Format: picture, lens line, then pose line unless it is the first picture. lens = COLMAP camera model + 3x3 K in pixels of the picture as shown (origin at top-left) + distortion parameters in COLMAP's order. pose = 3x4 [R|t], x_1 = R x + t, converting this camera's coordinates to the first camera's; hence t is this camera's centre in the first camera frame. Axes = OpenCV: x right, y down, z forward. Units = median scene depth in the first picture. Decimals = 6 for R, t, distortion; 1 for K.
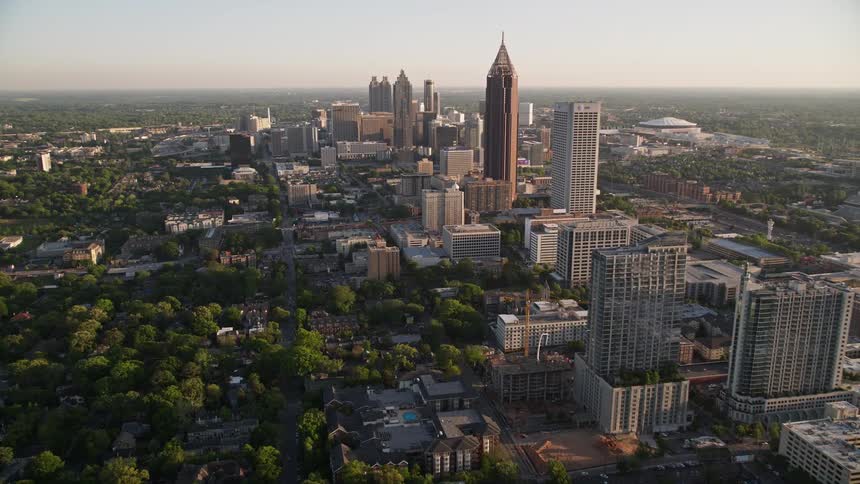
lens RADIAL K [[686.7, 0, 430.0], [0, 686.7, 242.0], [0, 0, 1]] dist [-0.086923, 0.102588]
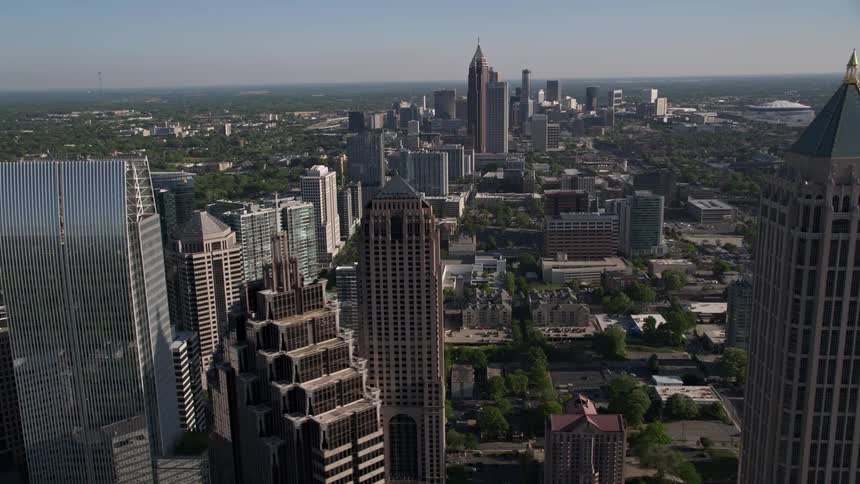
lens RADIAL K [[760.4, 0, 430.0], [0, 760.4, 242.0], [0, 0, 1]] dist [-0.004870, 0.004786]
pose [[0.947952, 0.052773, -0.314008, 0.321852], [-0.056357, 0.998408, -0.002338, 0.089054], [0.313385, 0.019913, 0.949417, -0.359107]]
